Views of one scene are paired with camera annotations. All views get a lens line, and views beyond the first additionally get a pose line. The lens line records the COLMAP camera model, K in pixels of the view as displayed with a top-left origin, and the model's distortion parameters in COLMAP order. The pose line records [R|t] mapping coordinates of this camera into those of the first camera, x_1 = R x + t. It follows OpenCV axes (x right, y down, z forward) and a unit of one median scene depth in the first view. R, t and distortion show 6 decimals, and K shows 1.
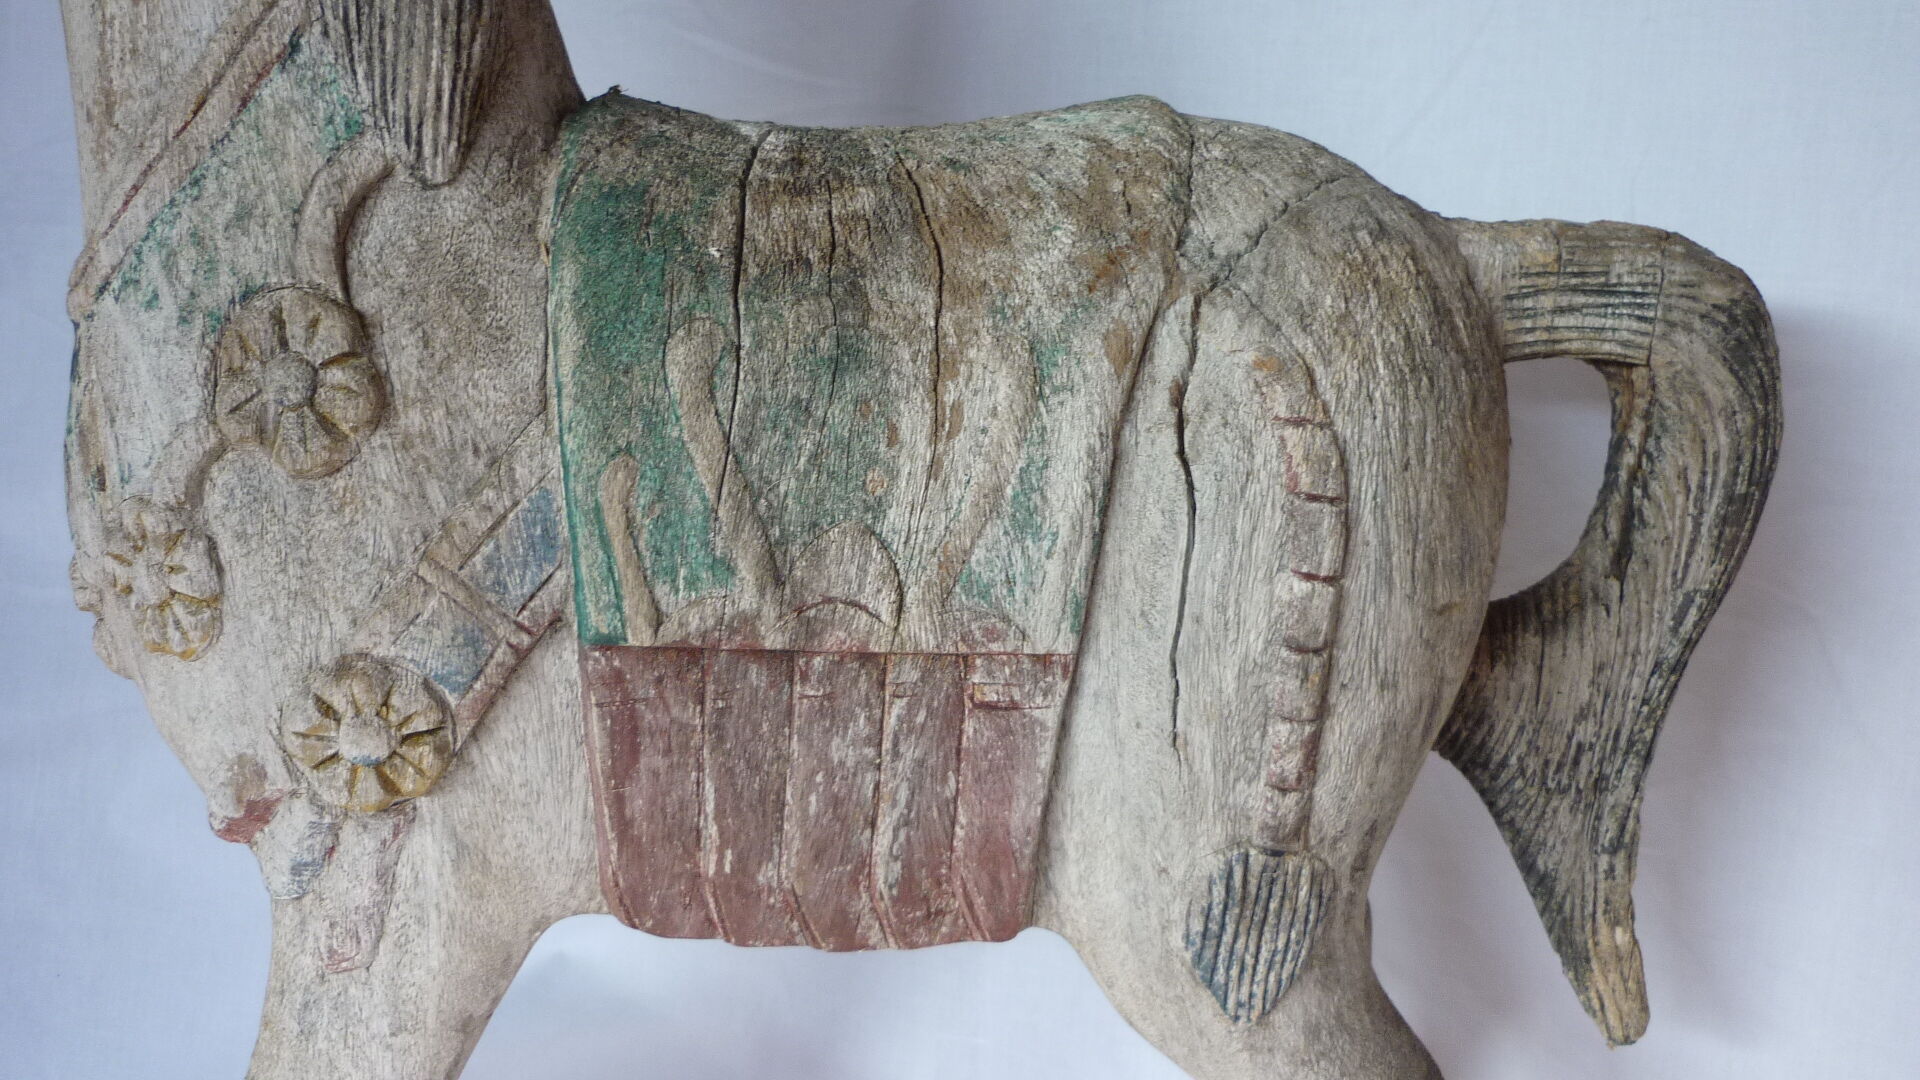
lens RADIAL K [[1895.3, 0, 919.3], [0, 1895.3, 500.2], [0, 0, 1]] dist [-0.124959, 0.278709]
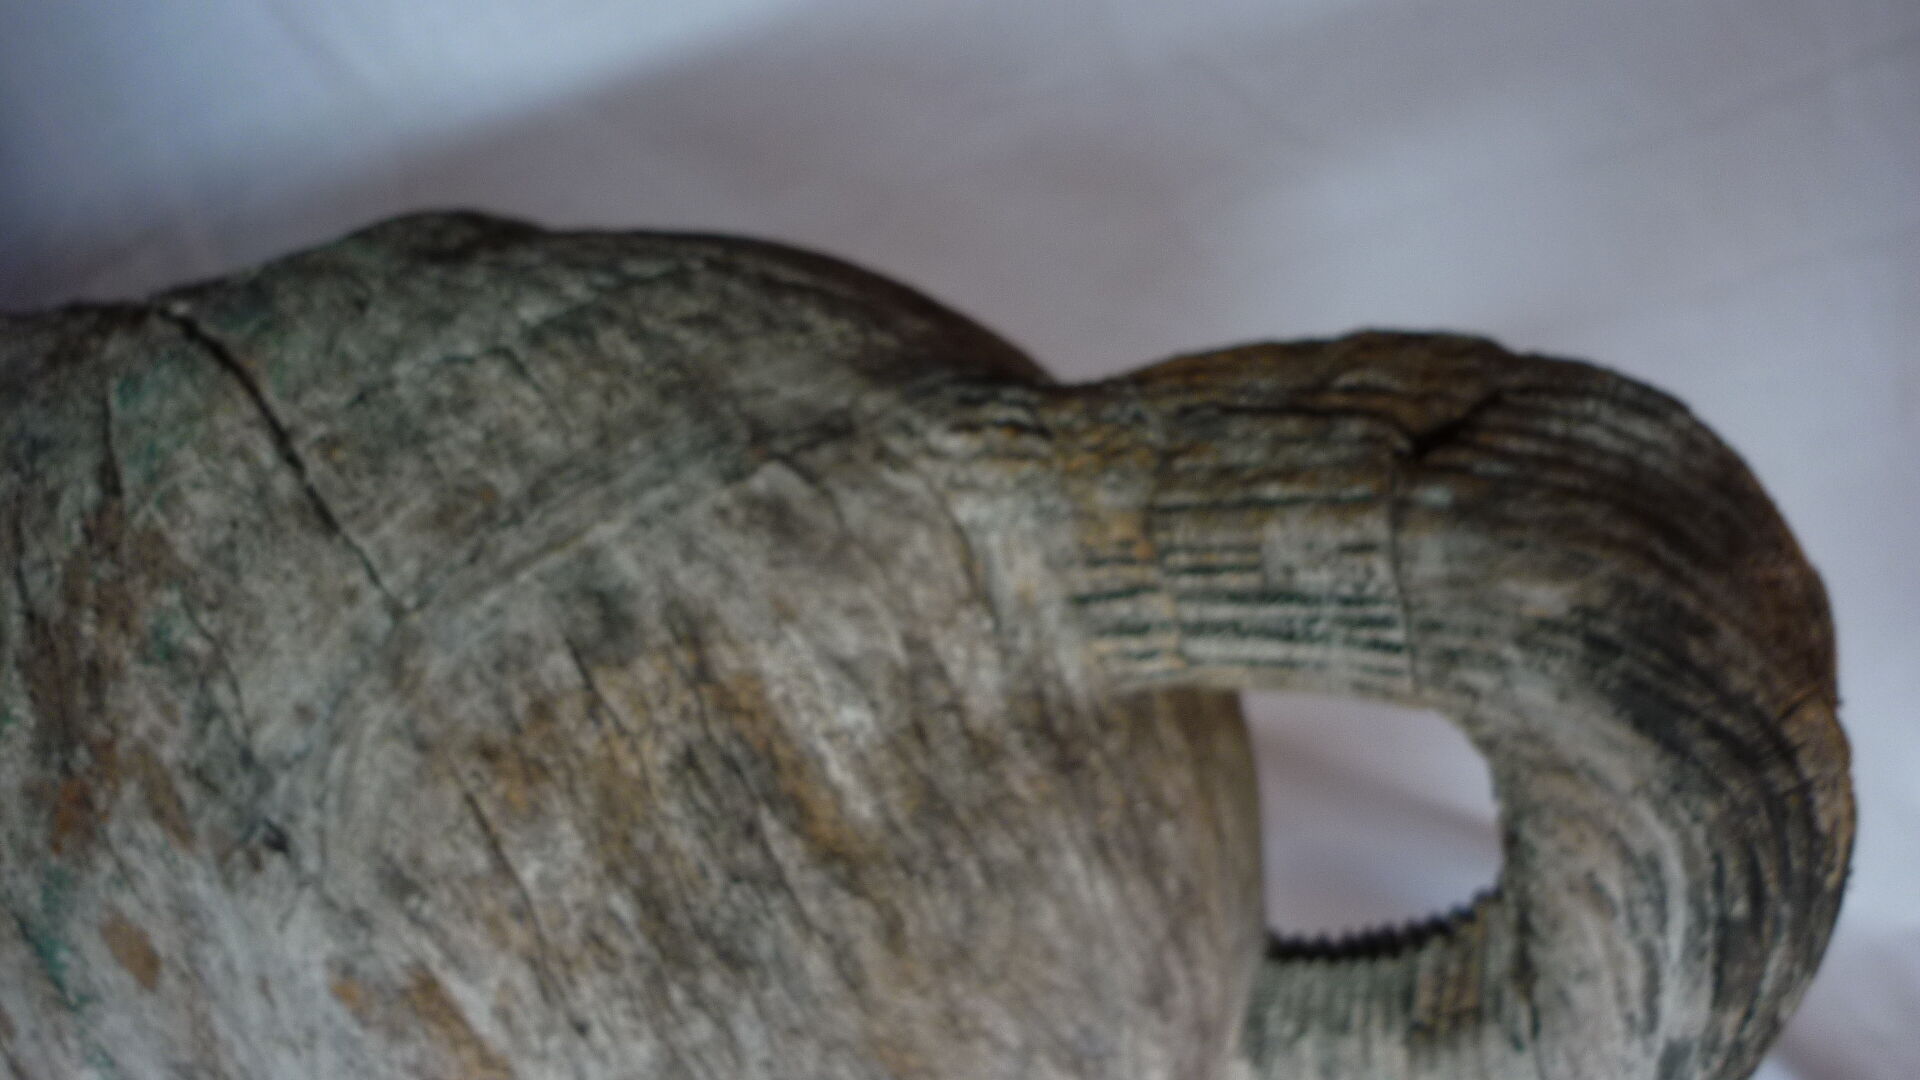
lens RADIAL K [[1929.3, 0, 960.0], [0, 1929.3, 540.0], [0, 0, 1]] dist [-0.120575, 0.224461]
pose [[0.892160, -0.030801, -0.450669, 0.550901], [0.209561, 0.912038, 0.352521, -0.319993], [0.400169, -0.408948, 0.820138, 0.686779]]
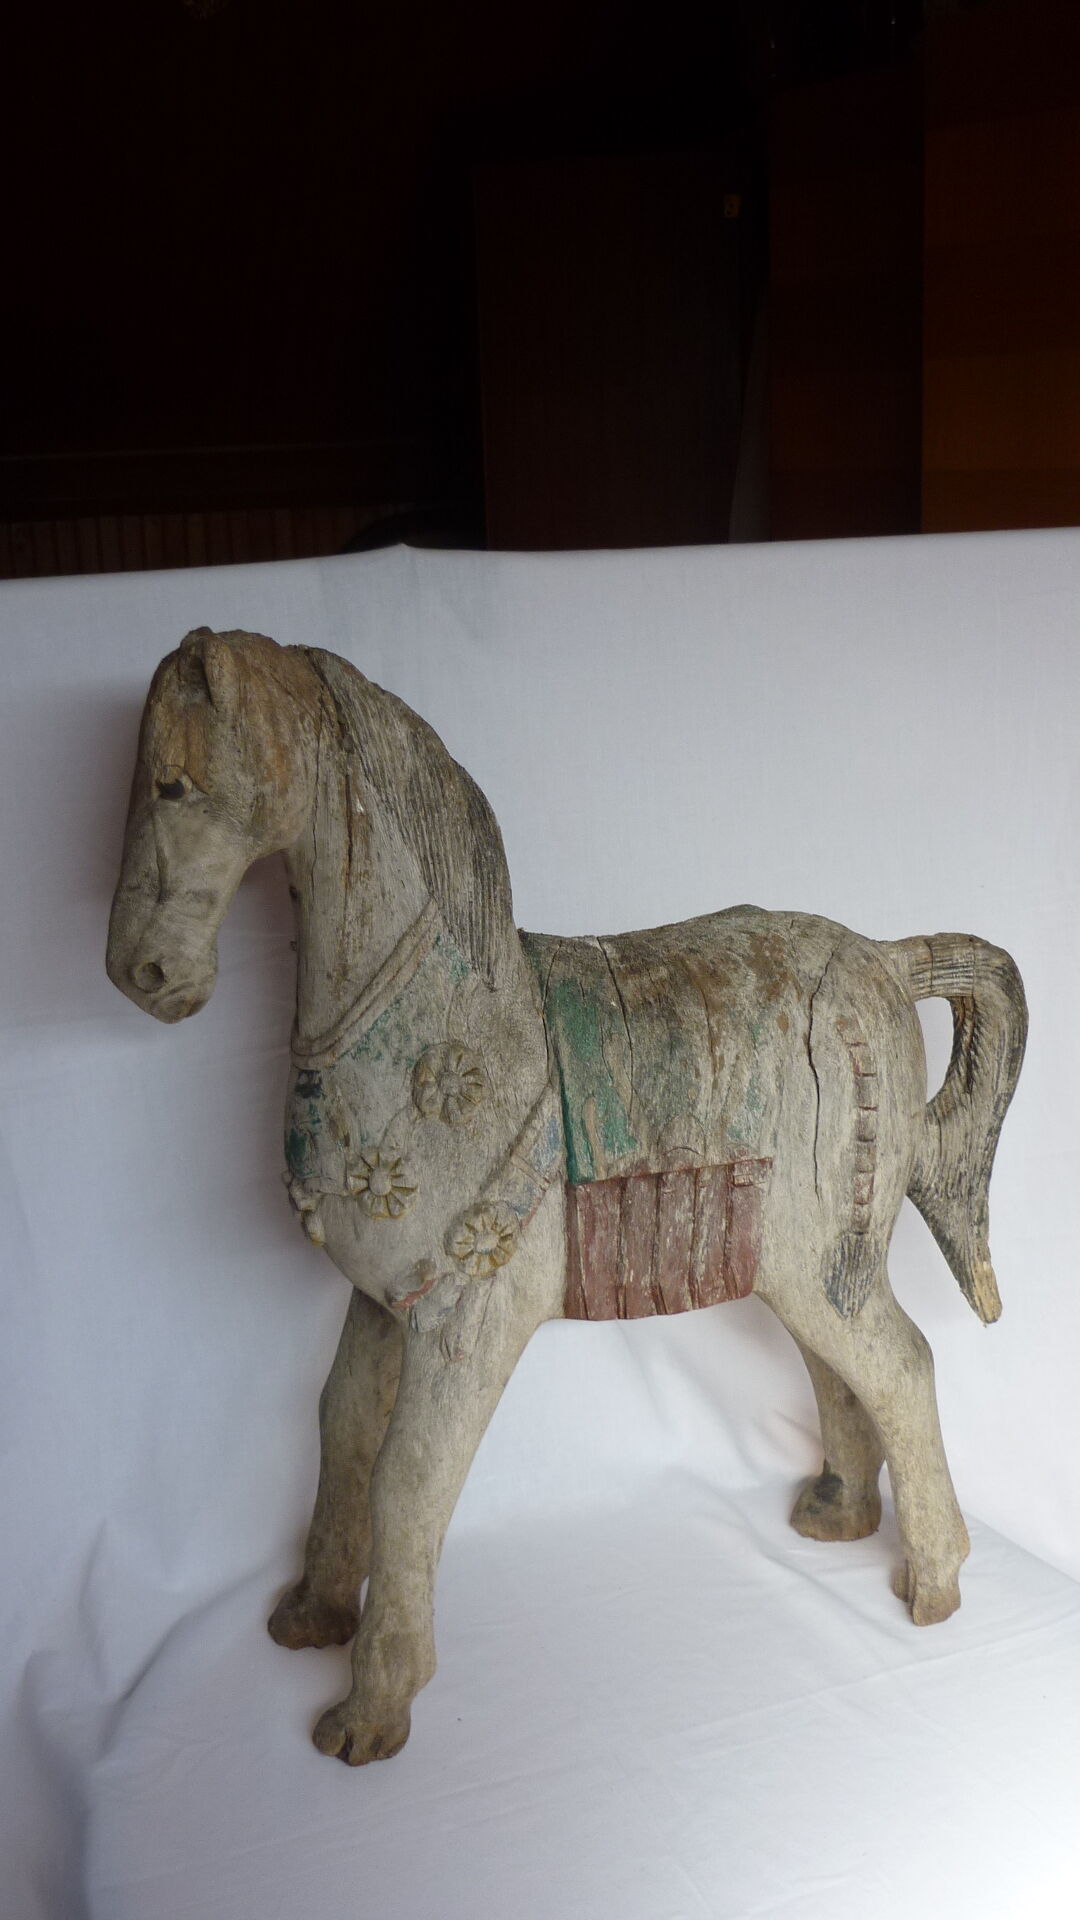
lens RADIAL K [[1895.3, 0, 509.0], [0, 1895.3, 950.7], [0, 0, 1]] dist [-0.124959, 0.278709]
pose [[0.963030, -0.116802, 0.242755, -0.769370], [0.136620, 0.988395, -0.066416, -0.058479], [-0.232180, 0.097126, 0.967811, -1.188473]]
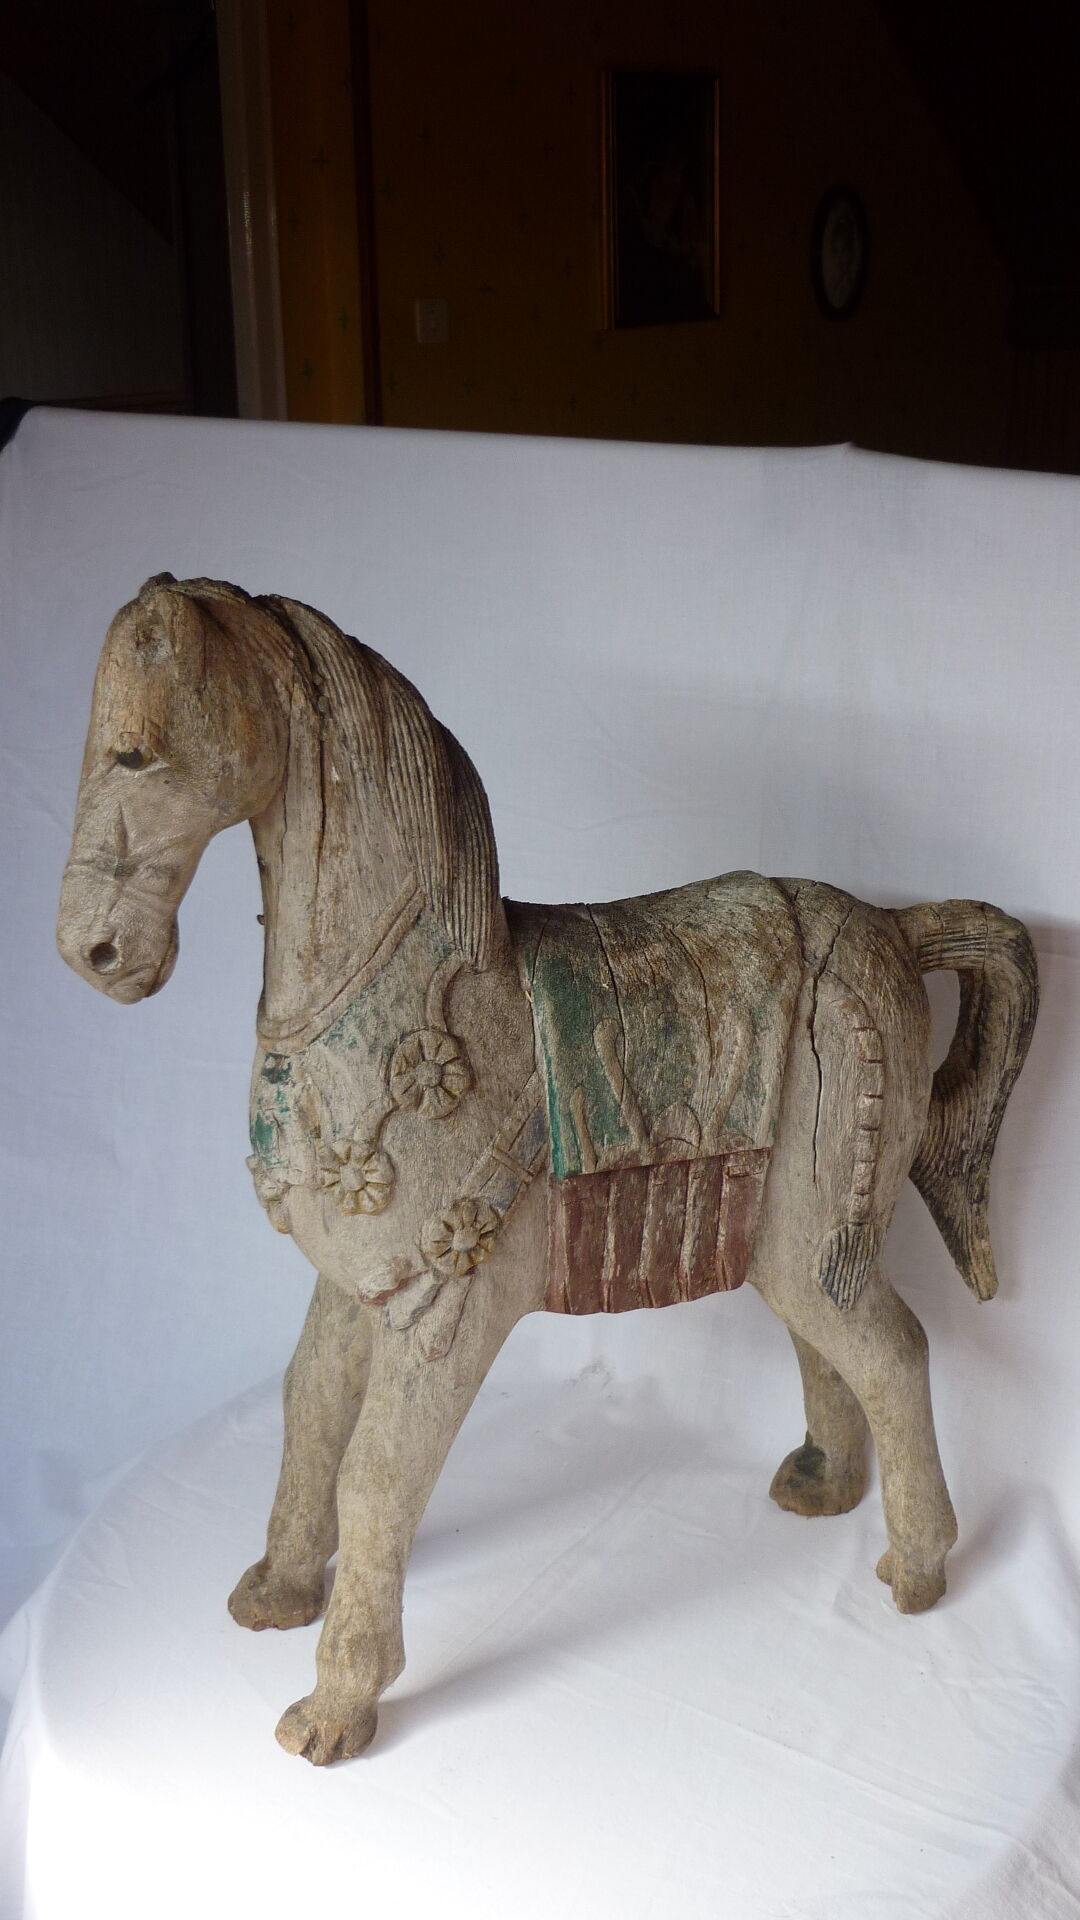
lens RADIAL K [[1895.3, 0, 509.0], [0, 1895.3, 950.7], [0, 0, 1]] dist [-0.124959, 0.278709]
pose [[0.959517, -0.120631, 0.254511, -0.740543], [0.120603, 0.992575, 0.015778, -0.214058], [-0.254524, 0.015556, 0.966941, -1.026586]]
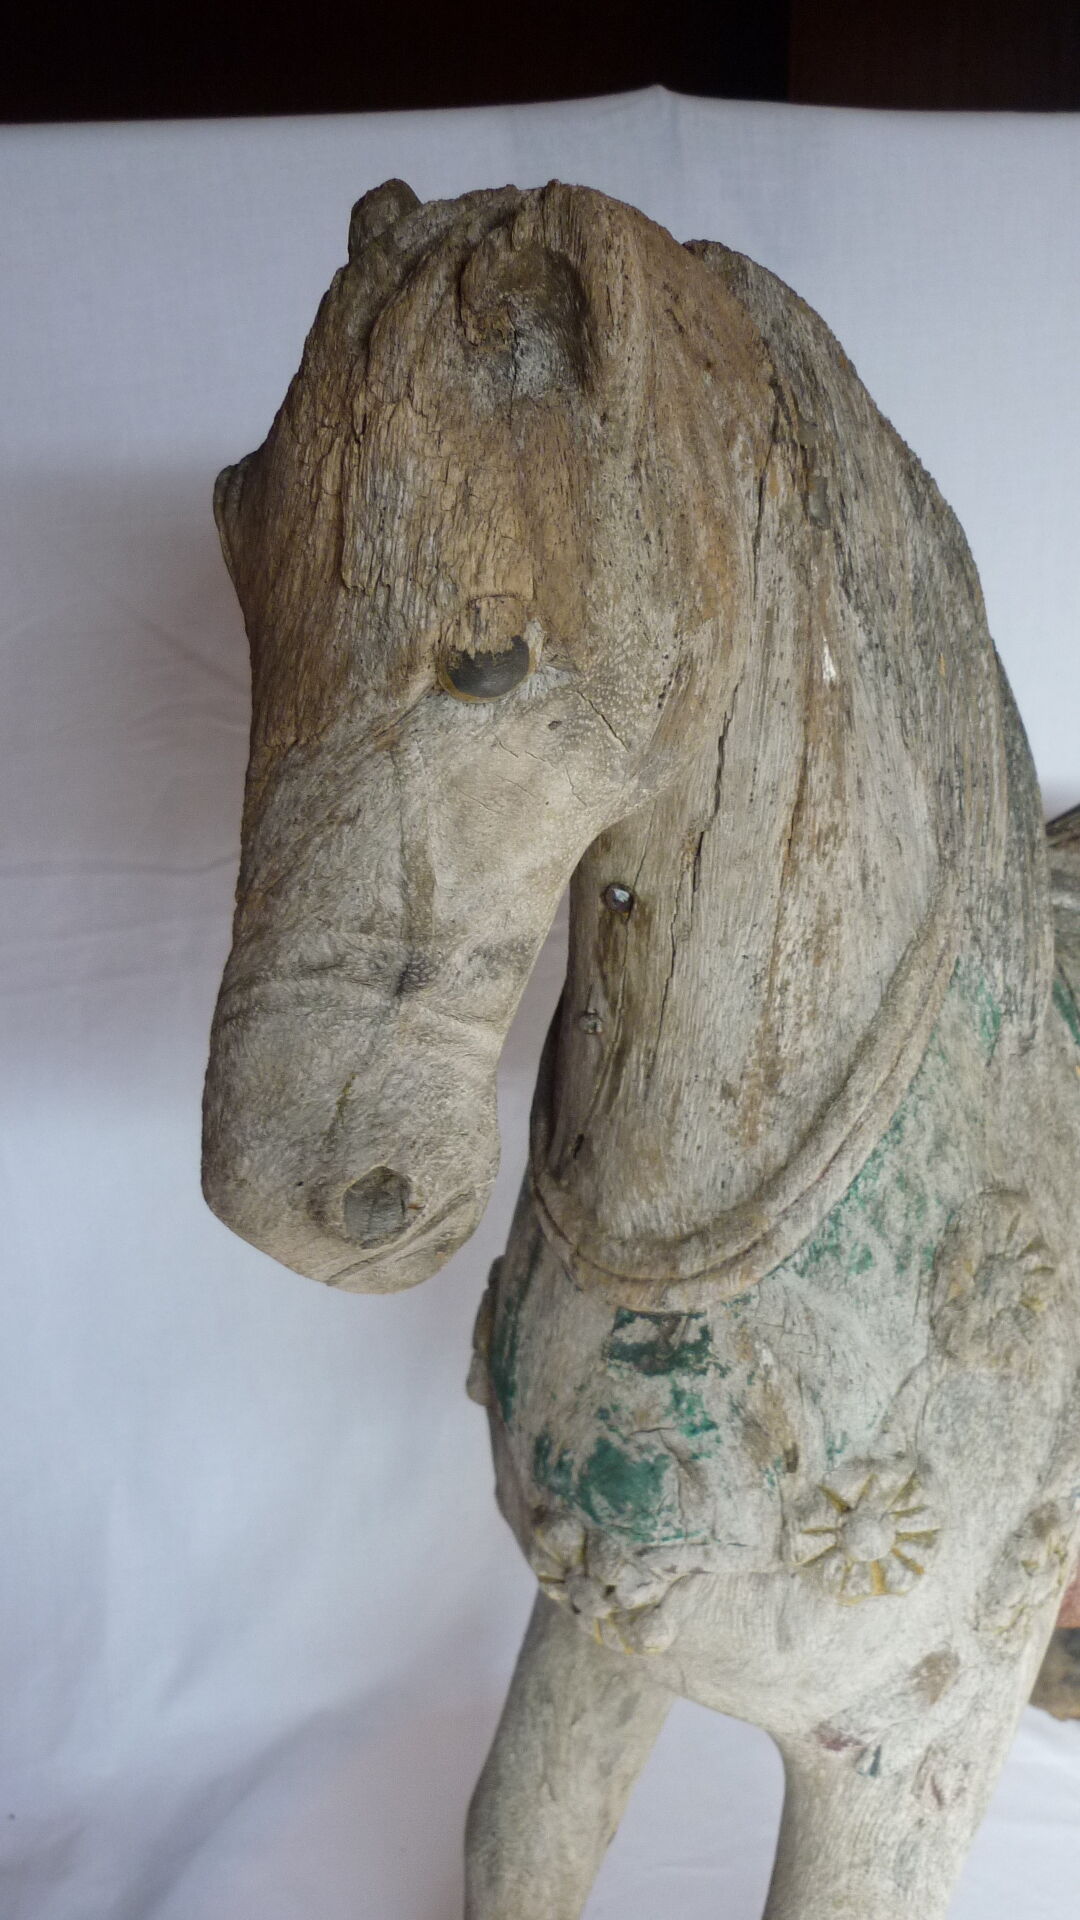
lens RADIAL K [[1929.3, 0, 540.0], [0, 1929.3, 960.0], [0, 0, 1]] dist [-0.120575, 0.224461]
pose [[0.763052, -0.283463, 0.580863, -1.015051], [0.251987, 0.958054, 0.136510, -0.408636], [-0.595193, 0.042206, 0.802474, 0.315831]]
